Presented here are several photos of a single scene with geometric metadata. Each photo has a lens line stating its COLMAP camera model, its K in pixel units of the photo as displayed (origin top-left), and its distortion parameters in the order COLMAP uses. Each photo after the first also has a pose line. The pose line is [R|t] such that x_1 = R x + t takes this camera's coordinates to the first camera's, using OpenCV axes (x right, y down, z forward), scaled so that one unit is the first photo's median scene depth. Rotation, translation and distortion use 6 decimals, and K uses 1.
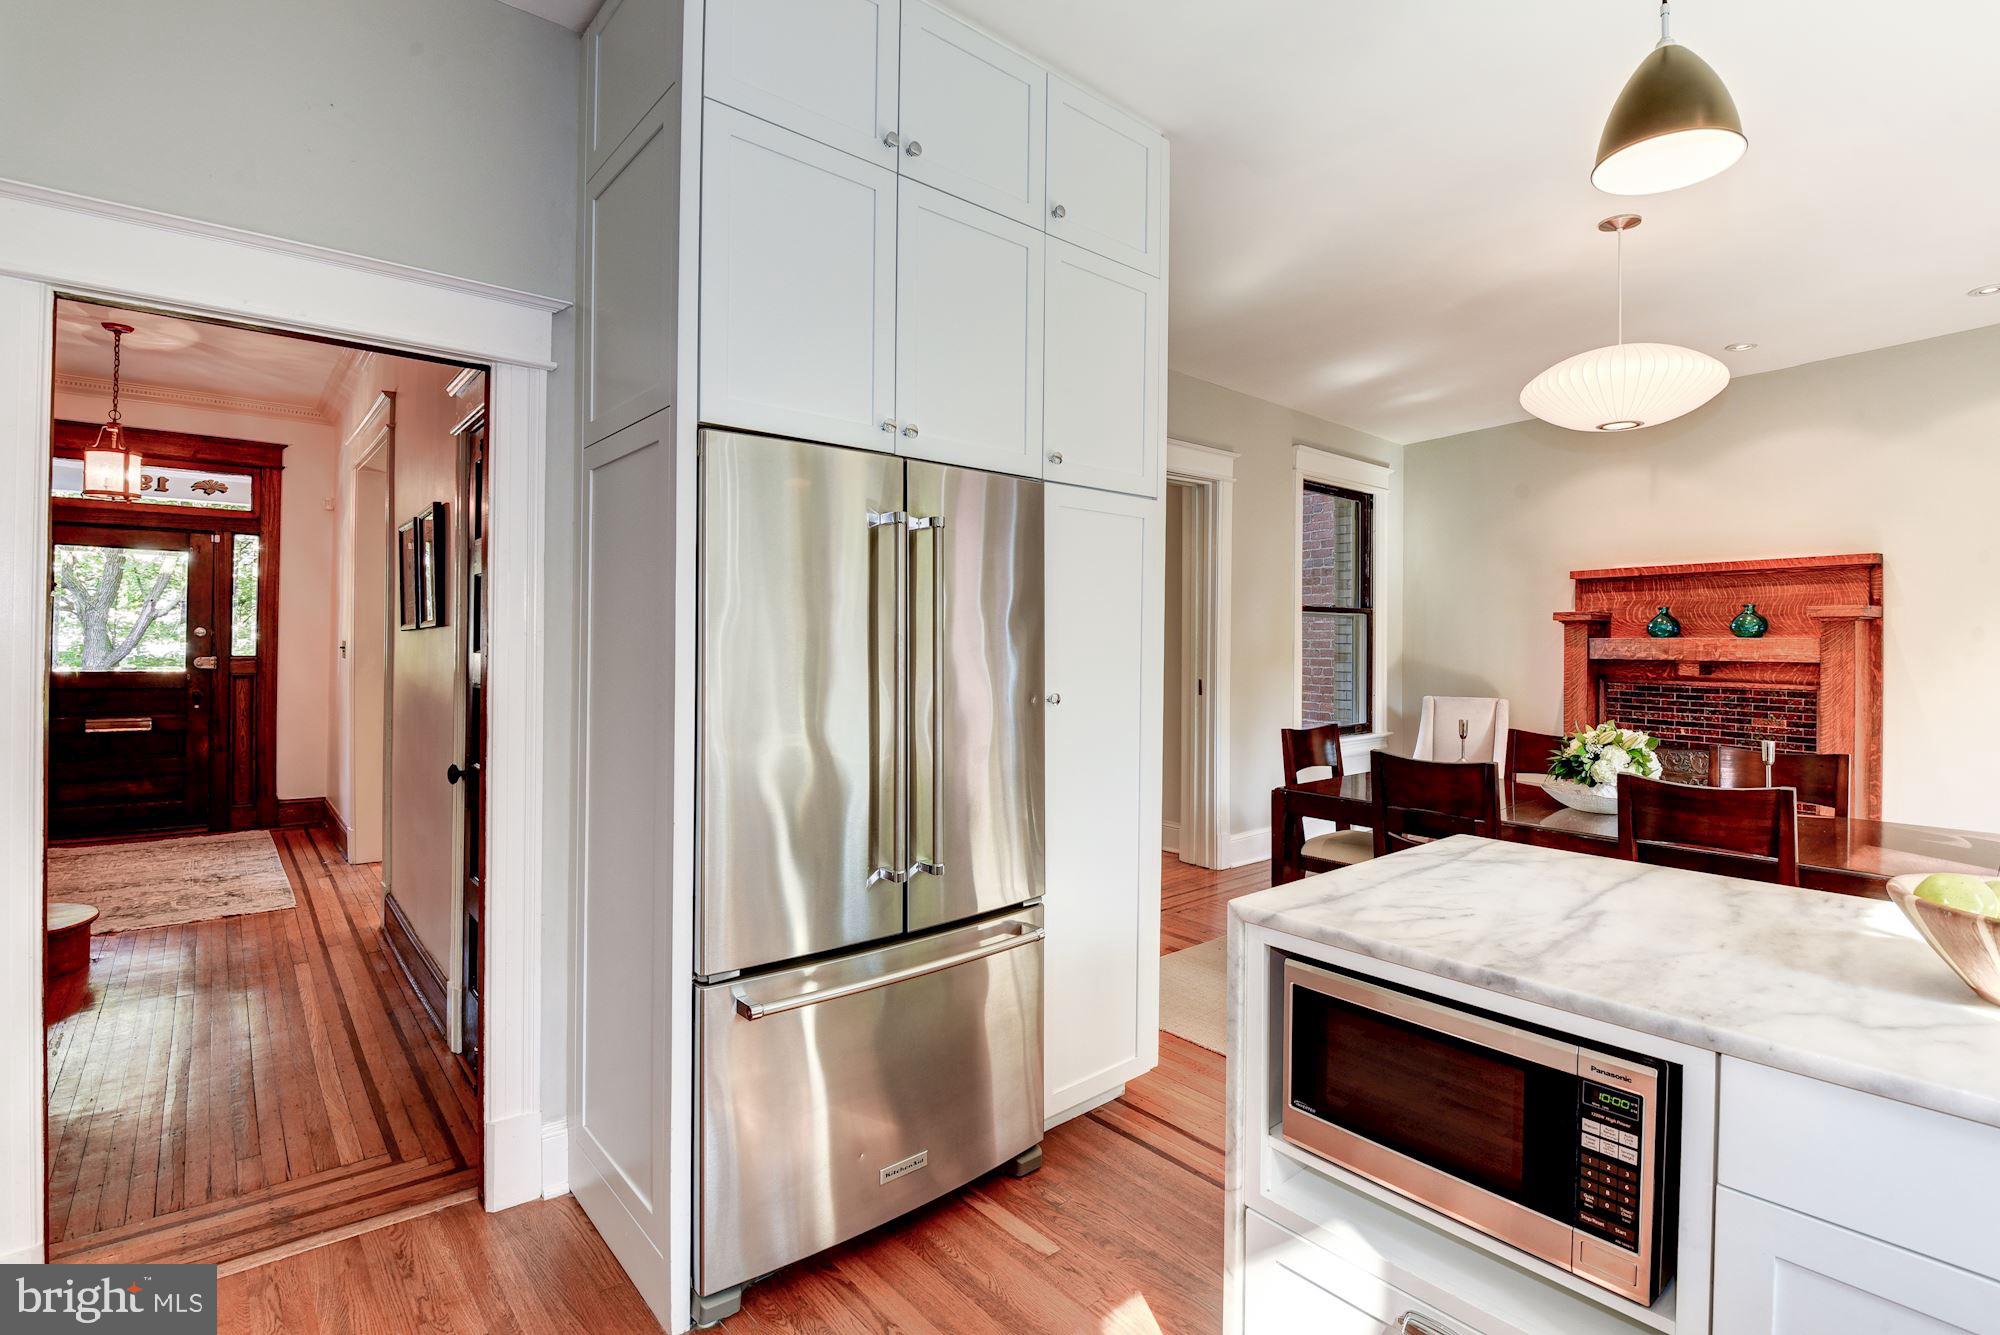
lens RADIAL K [[926.8, 0, 1007.7], [0, 926.8, 641.2], [0, 0, 1]] dist [-0.011736, -0.006522]
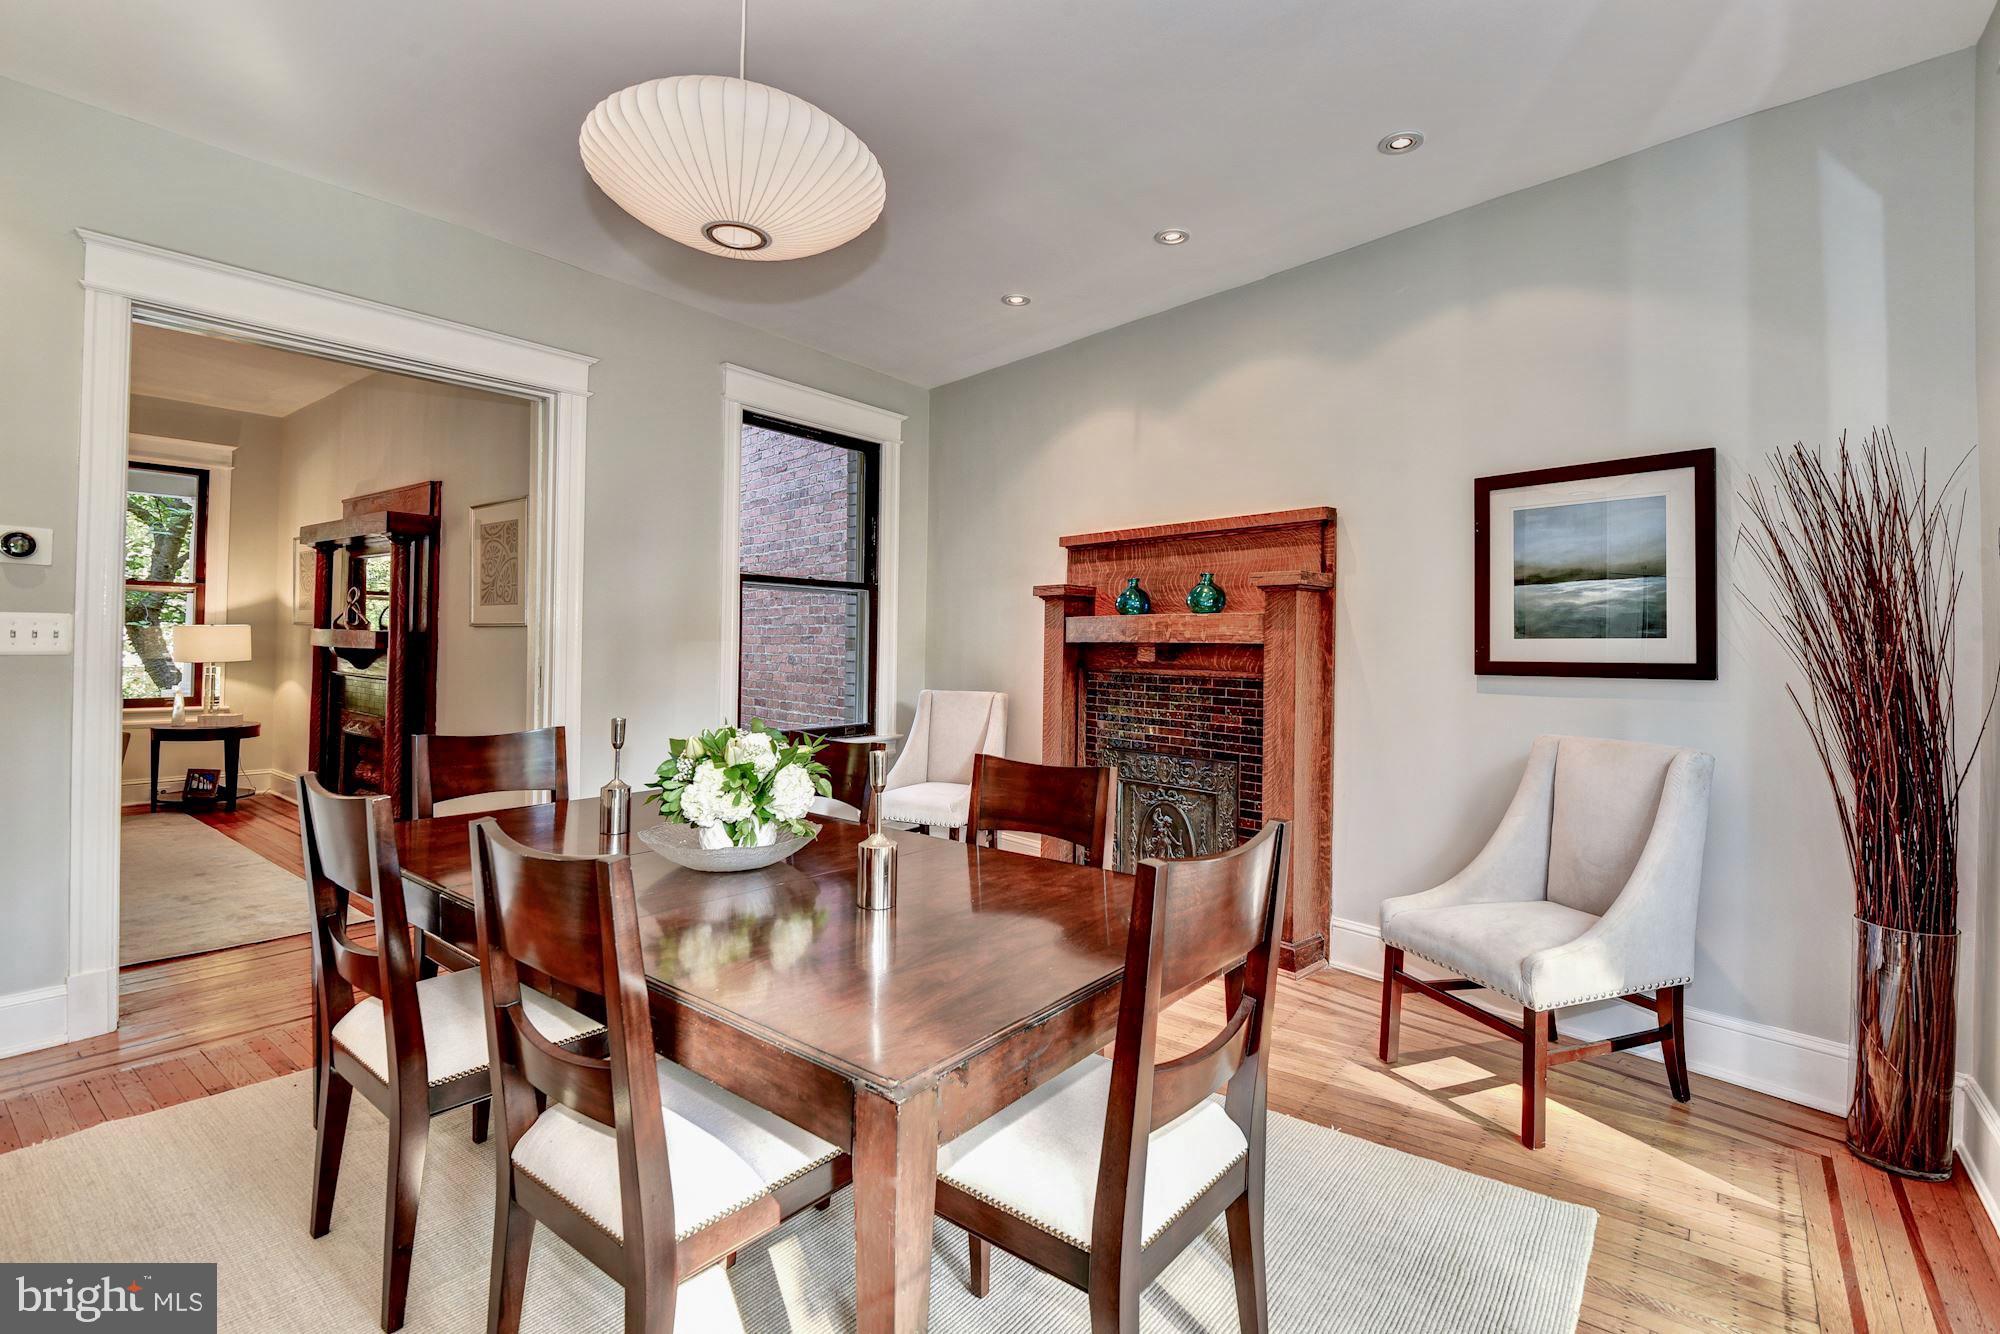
lens RADIAL K [[926.8, 0, 1006.6], [0, 926.8, 654.7], [0, 0, 1]] dist [-0.011736, -0.006522]
pose [[0.978073, 0.005078, 0.208199, 0.447778], [-0.007808, 0.999894, 0.012292, 0.022046], [-0.208115, -0.013648, 0.978009, 0.231581]]
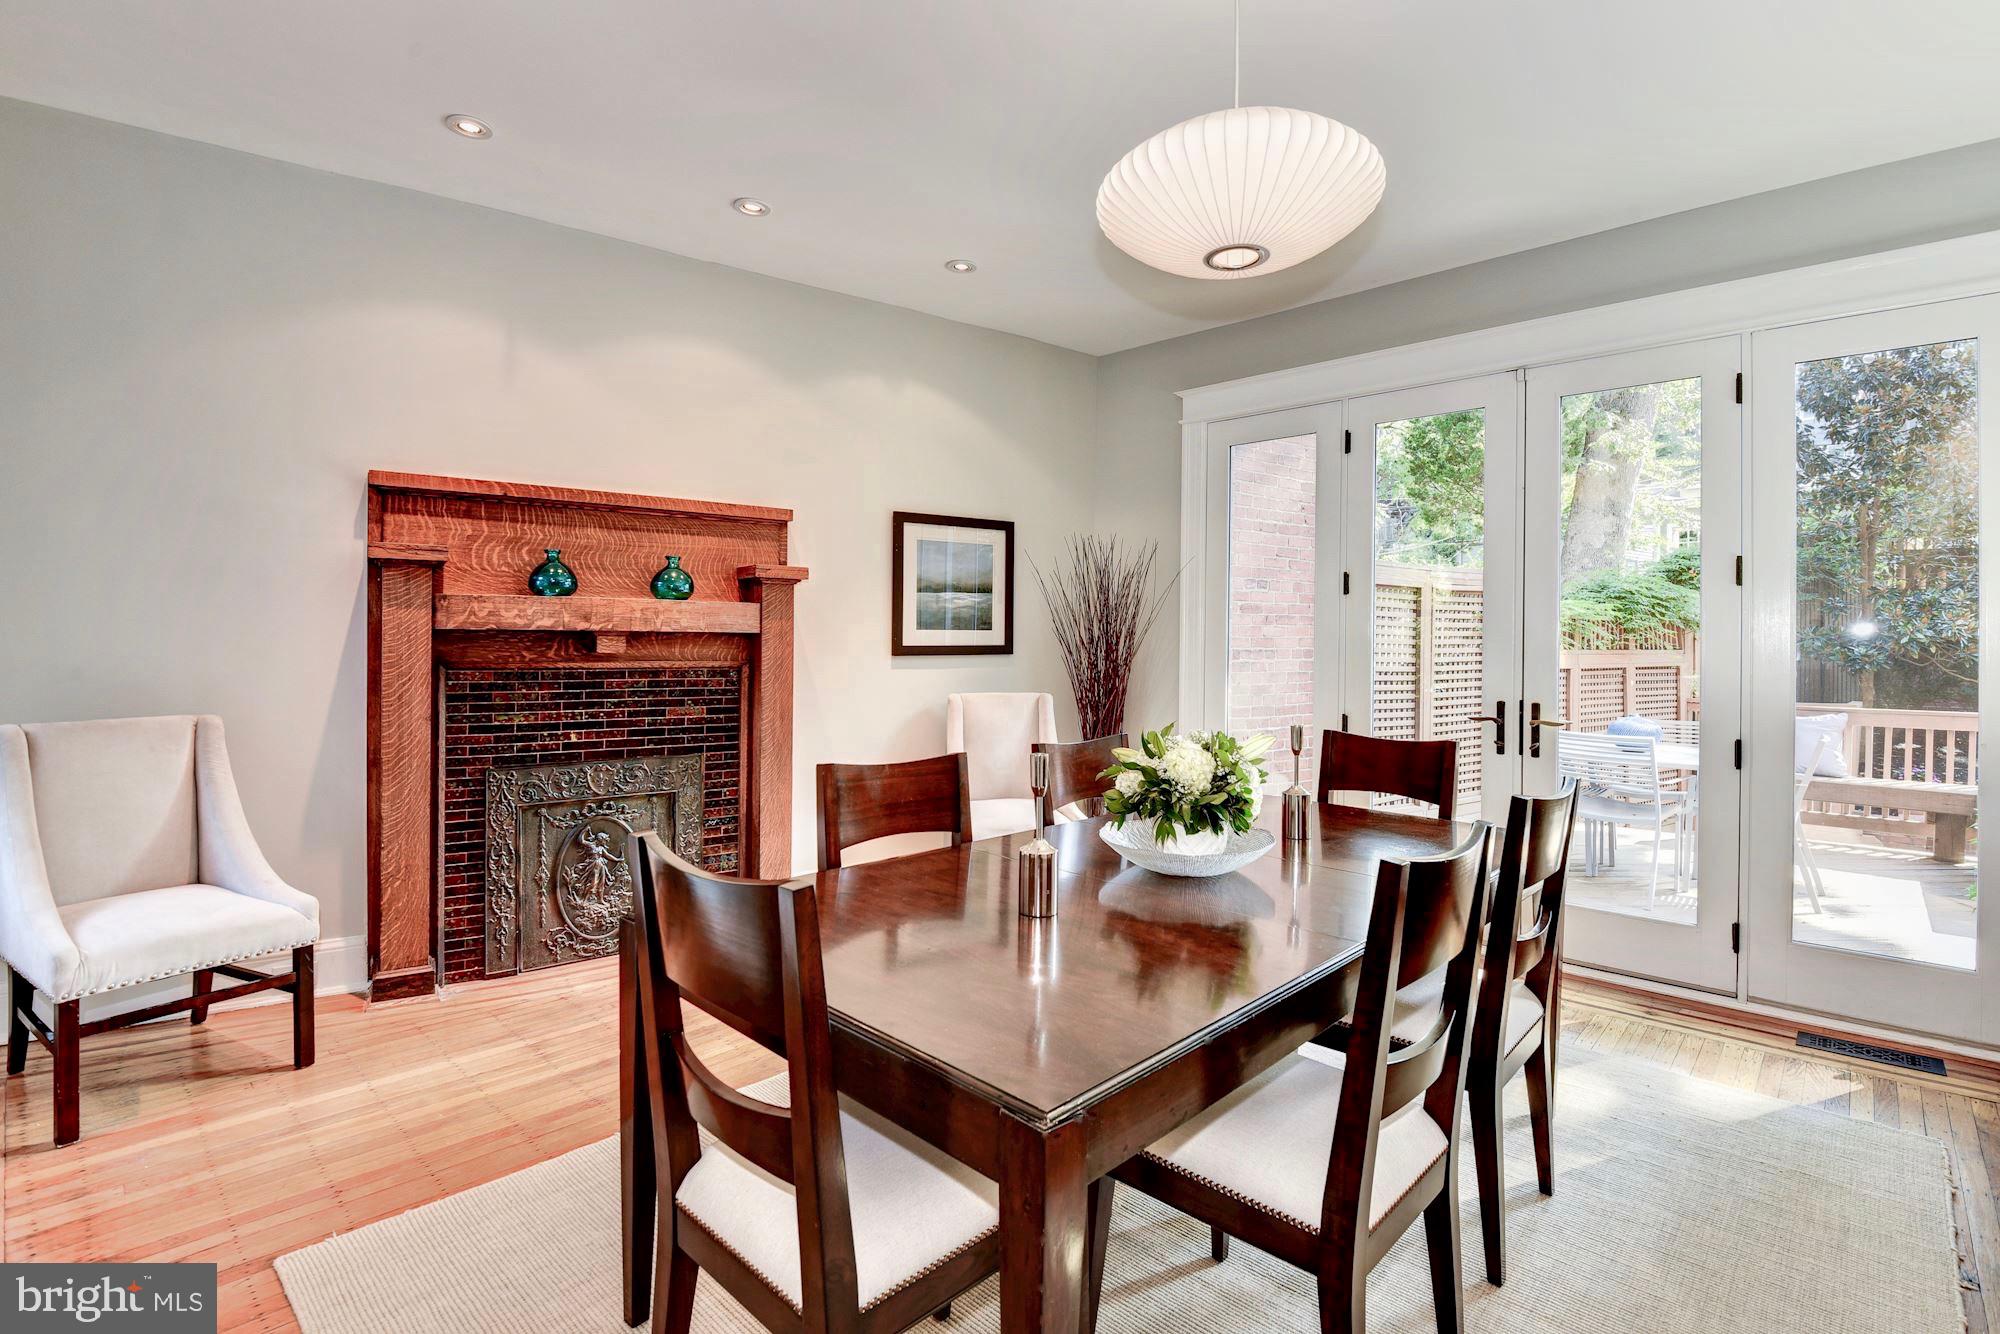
lens RADIAL K [[926.8, 0, 1011.9], [0, 926.8, 649.3], [0, 0, 1]] dist [-0.011736, -0.006522]
pose [[-0.118371, -0.018649, 0.992794, 0.026677], [-0.013559, 0.999761, 0.017164, 0.018407], [-0.992877, -0.011429, -0.118596, 0.778512]]
